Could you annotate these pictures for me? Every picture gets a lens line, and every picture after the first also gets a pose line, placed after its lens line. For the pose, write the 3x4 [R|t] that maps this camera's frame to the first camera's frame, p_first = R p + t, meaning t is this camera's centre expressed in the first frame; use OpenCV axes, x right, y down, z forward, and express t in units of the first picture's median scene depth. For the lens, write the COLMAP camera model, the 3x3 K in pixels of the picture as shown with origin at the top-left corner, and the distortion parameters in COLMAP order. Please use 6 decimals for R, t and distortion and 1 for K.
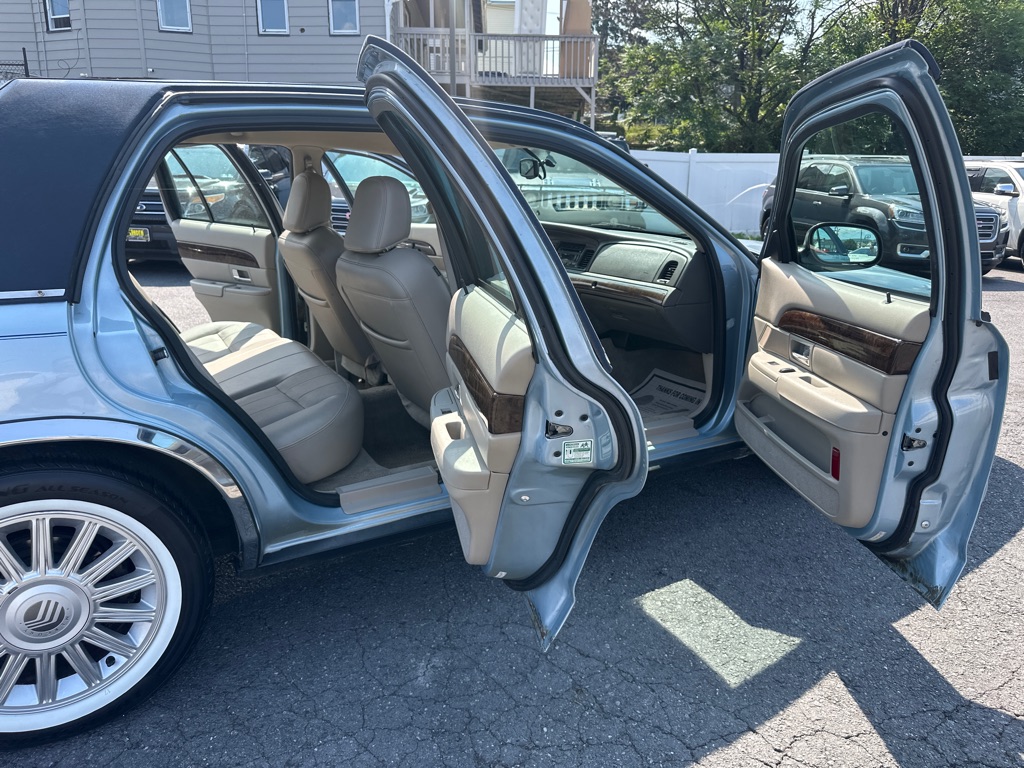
lens RADIAL K [[722.1, 0, 512.0], [0, 722.1, 384.0], [0, 0, 1]] dist [0.048907, -0.058101]
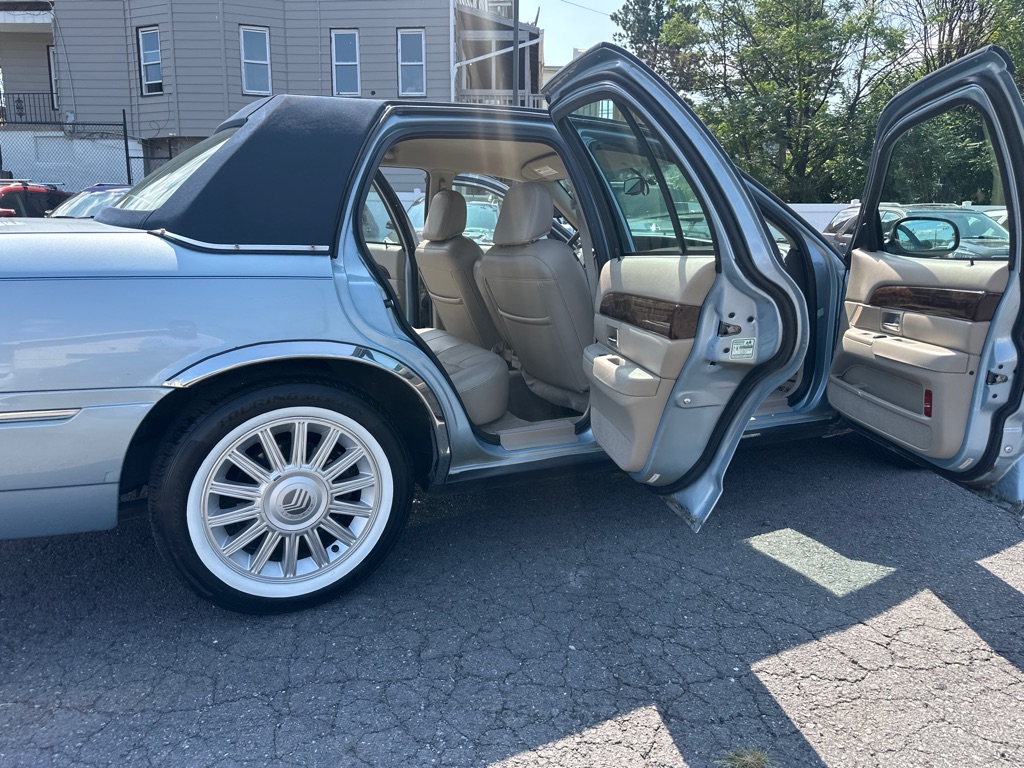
lens RADIAL K [[728.1, 0, 508.9], [0, 728.1, 398.6], [0, 0, 1]] dist [0.061755, -0.076607]
pose [[0.998647, 0.010072, -0.051019, -0.168521], [-0.013382, 0.997799, -0.064946, 0.176539], [0.050253, 0.065541, 0.996584, -0.222234]]
